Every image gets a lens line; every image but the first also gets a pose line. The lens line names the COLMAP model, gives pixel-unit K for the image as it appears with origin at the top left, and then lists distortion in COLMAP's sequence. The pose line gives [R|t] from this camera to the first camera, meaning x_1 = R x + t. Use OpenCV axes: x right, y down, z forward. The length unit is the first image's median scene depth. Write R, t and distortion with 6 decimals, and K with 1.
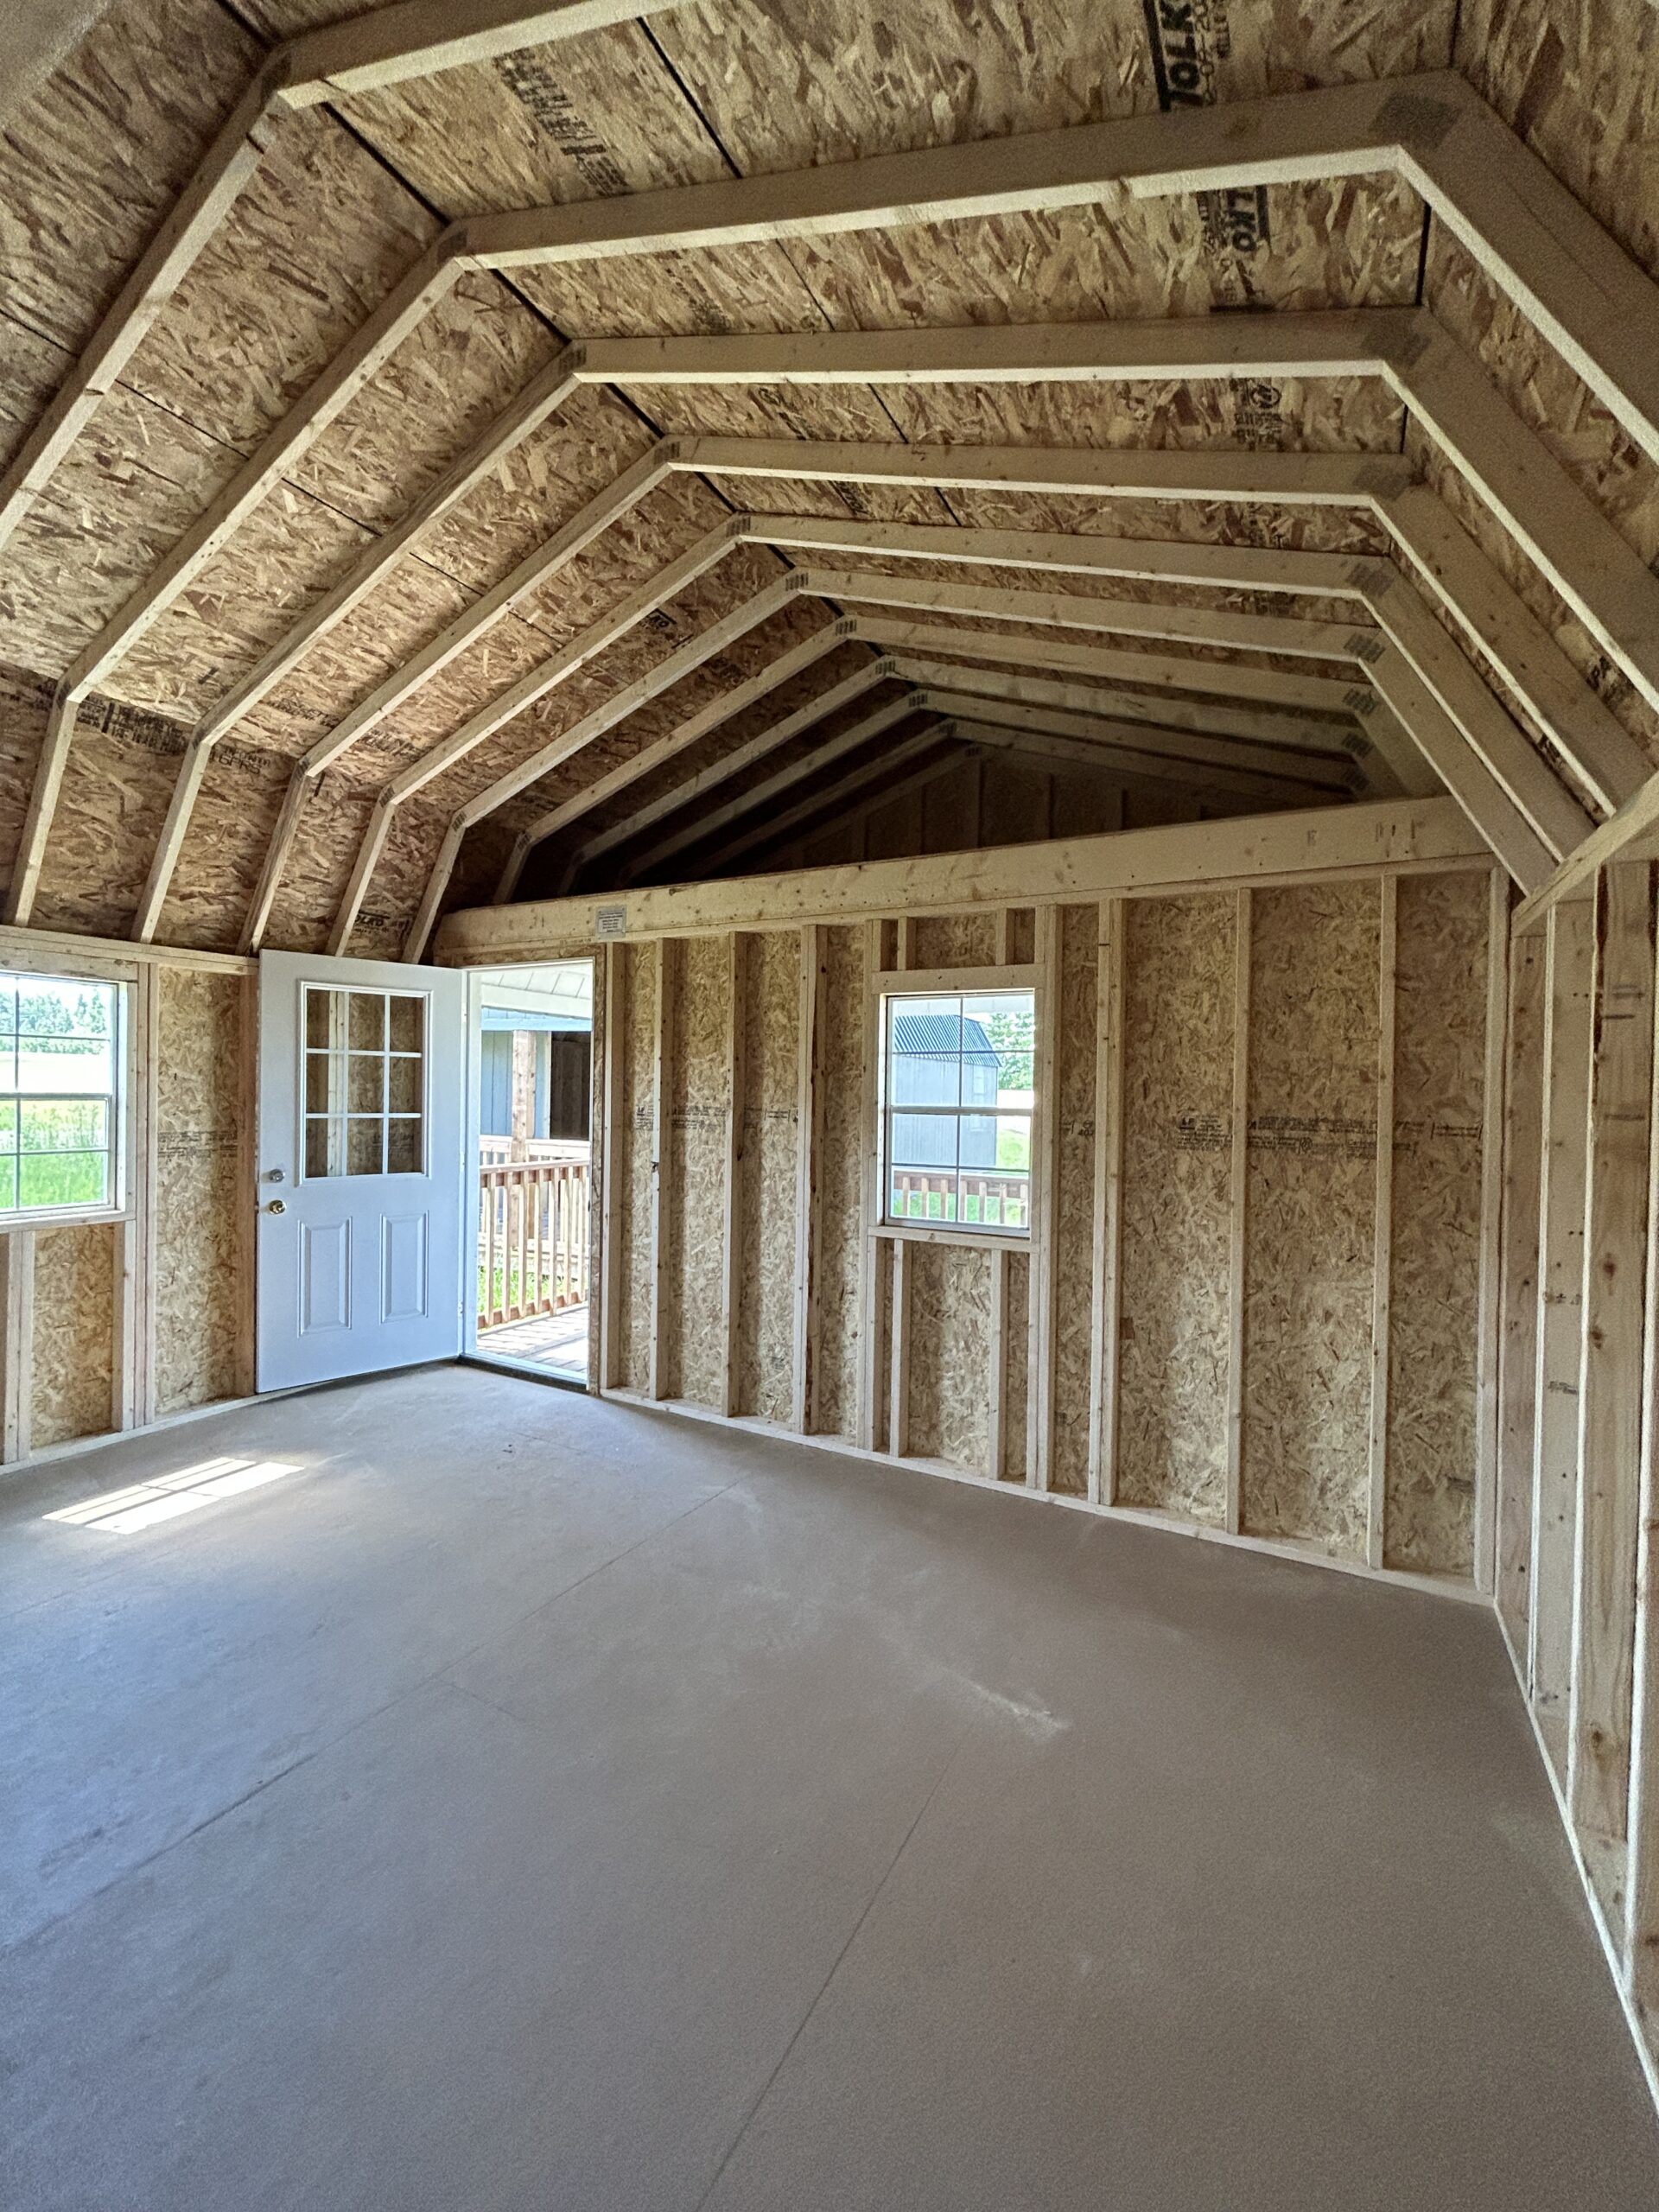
lens RADIAL K [[895.7, 0, 830.6], [0, 895.7, 1108.7], [0, 0, 1]] dist [-0.003871, -0.001029]
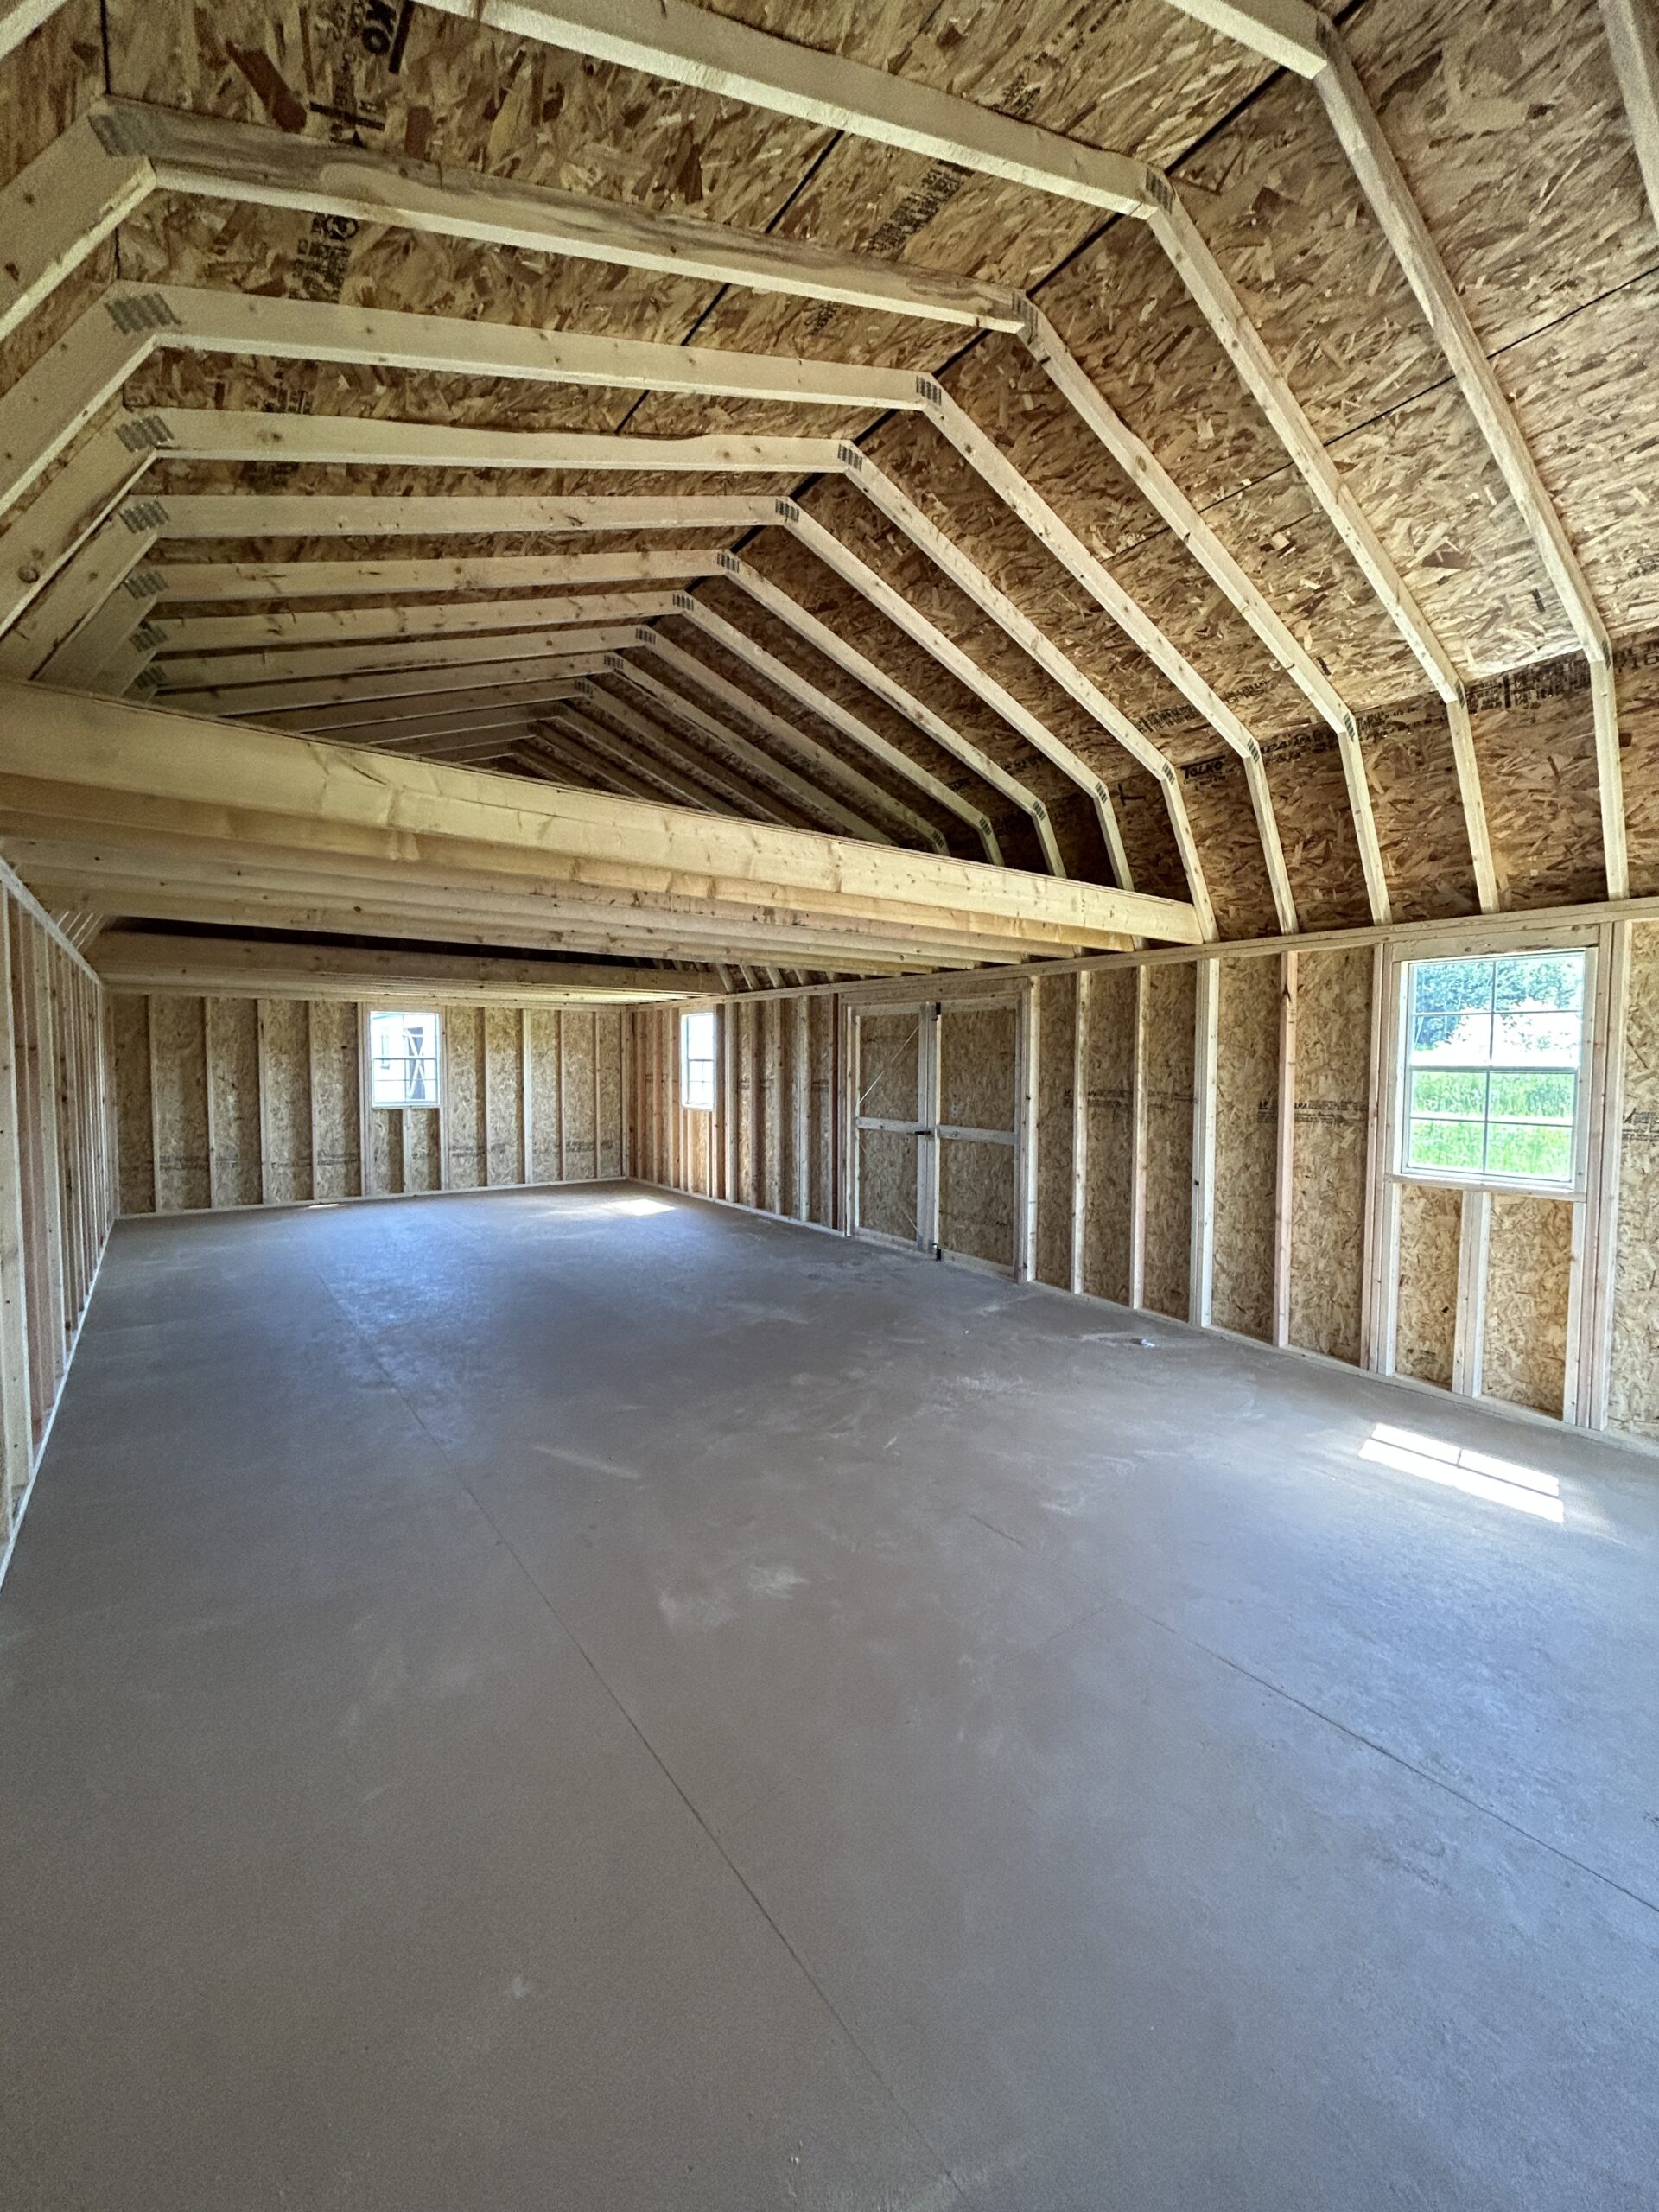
lens RADIAL K [[895.7, 0, 830.8], [0, 895.7, 1110.8], [0, 0, 1]] dist [-0.003871, -0.001029]
pose [[-0.422166, 0.027672, -0.906096, 0.456013], [-0.032090, 0.998451, 0.045444, 0.014012], [0.905950, 0.048261, -0.420624, 0.782772]]
